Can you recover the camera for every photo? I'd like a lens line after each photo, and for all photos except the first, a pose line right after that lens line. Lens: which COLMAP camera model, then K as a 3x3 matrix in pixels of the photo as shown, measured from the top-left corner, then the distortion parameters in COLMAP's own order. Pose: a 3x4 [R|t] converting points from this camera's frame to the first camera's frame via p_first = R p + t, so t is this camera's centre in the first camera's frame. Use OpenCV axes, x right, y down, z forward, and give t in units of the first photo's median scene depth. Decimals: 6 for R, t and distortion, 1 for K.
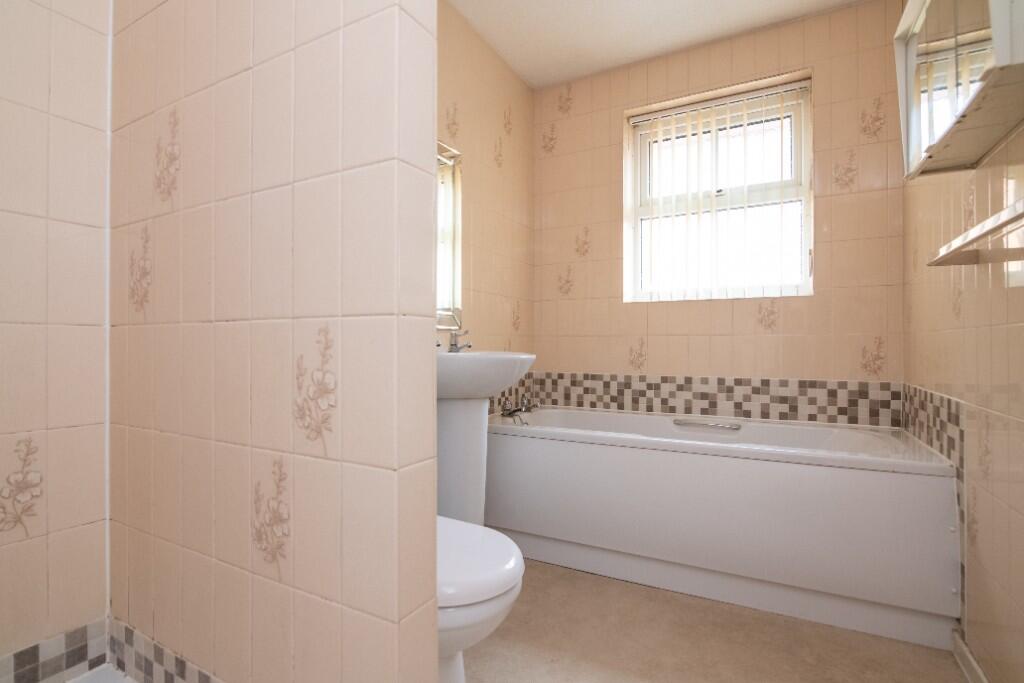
lens RADIAL K [[468.1, 0, 517.5], [0, 468.1, 342.4], [0, 0, 1]] dist [-0.020795, 0.000869]
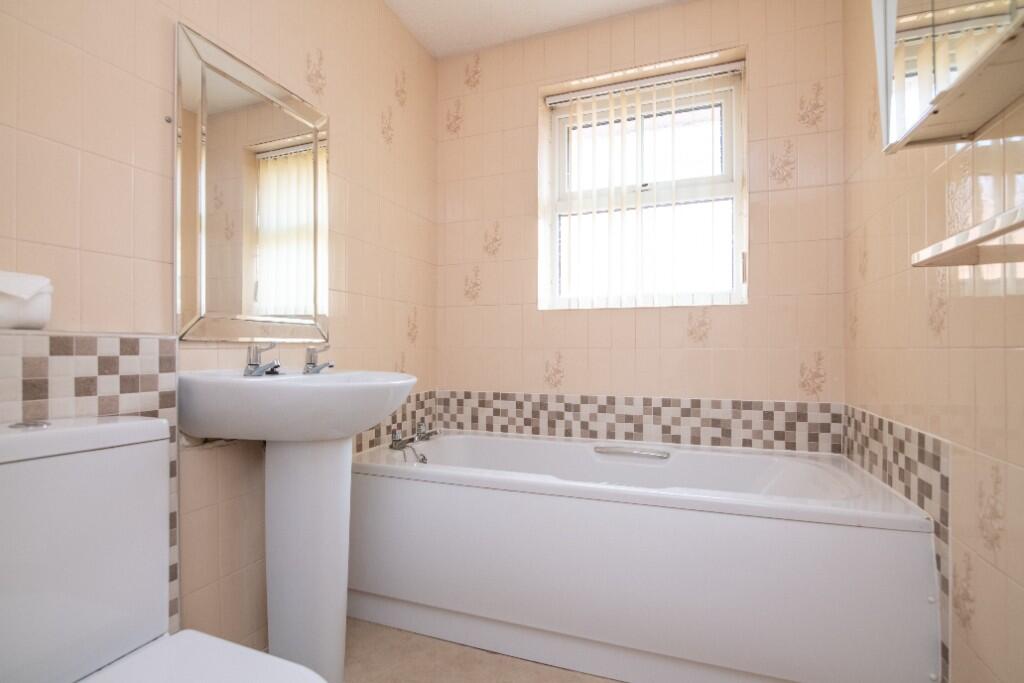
lens RADIAL K [[468.1, 0, 510.9], [0, 468.1, 345.0], [0, 0, 1]] dist [-0.020795, 0.000869]
pose [[0.990434, 0.001641, 0.137977, 0.065625], [-0.000526, 0.999967, -0.008116, -0.015743], [-0.137986, 0.007966, 0.990402, 0.175637]]
